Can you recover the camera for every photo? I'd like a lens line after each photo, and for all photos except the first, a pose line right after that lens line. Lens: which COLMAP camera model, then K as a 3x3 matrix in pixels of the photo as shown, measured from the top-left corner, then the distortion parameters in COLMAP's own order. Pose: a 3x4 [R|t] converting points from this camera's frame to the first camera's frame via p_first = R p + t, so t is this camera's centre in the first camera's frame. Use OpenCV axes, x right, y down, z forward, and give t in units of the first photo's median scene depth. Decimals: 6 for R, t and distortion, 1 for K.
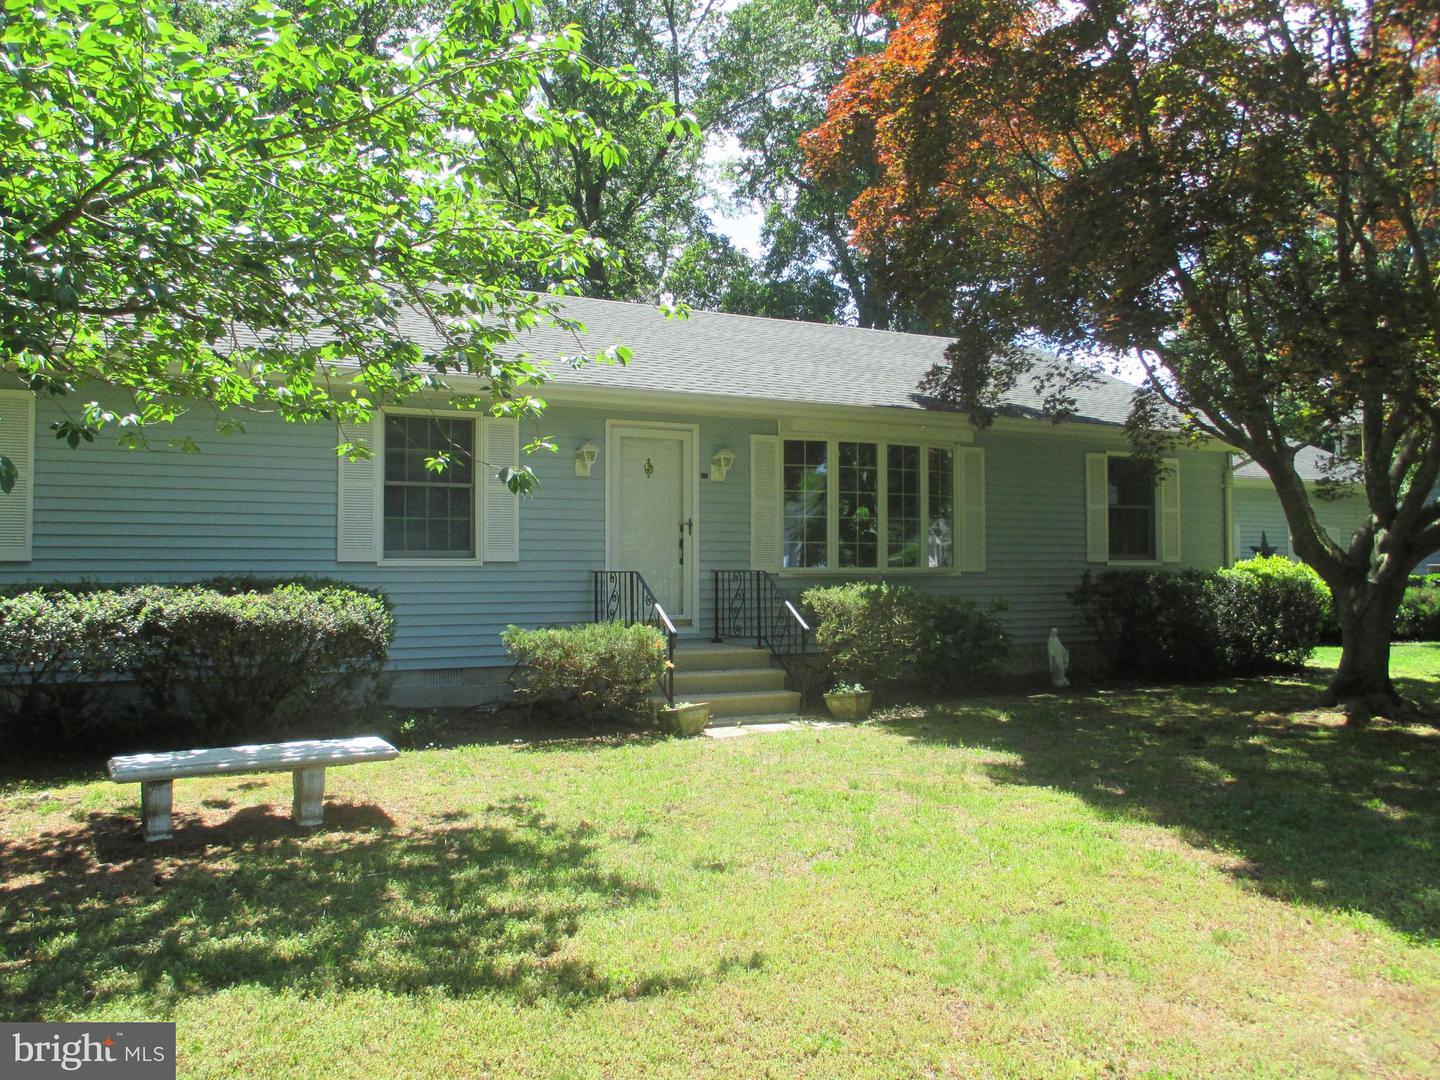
lens RADIAL K [[1179.1, 0, 720.0], [0, 1179.1, 540.0], [0, 0, 1]] dist [-0.039399, -0.003825]
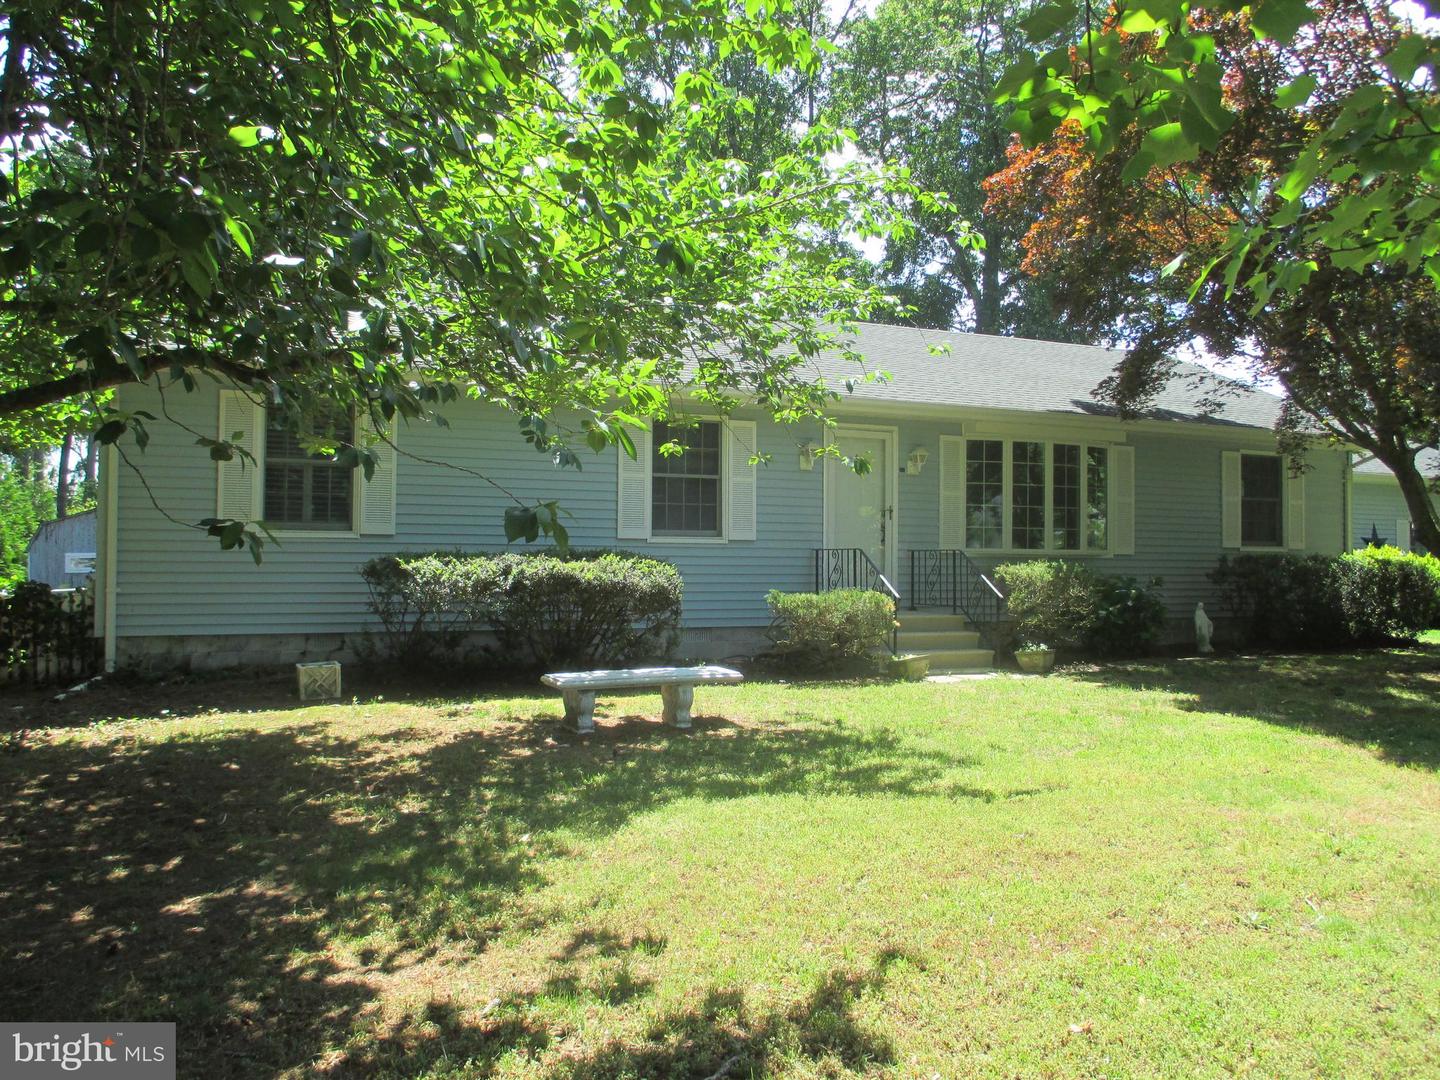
lens RADIAL K [[1179.1, 0, 720.0], [0, 1179.1, 540.0], [0, 0, 1]] dist [-0.039399, -0.003825]
pose [[0.997812, 0.009097, -0.065489, -0.123364], [-0.008603, 0.999932, 0.007814, 0.008585], [0.065556, -0.007233, 0.997823, -0.201994]]
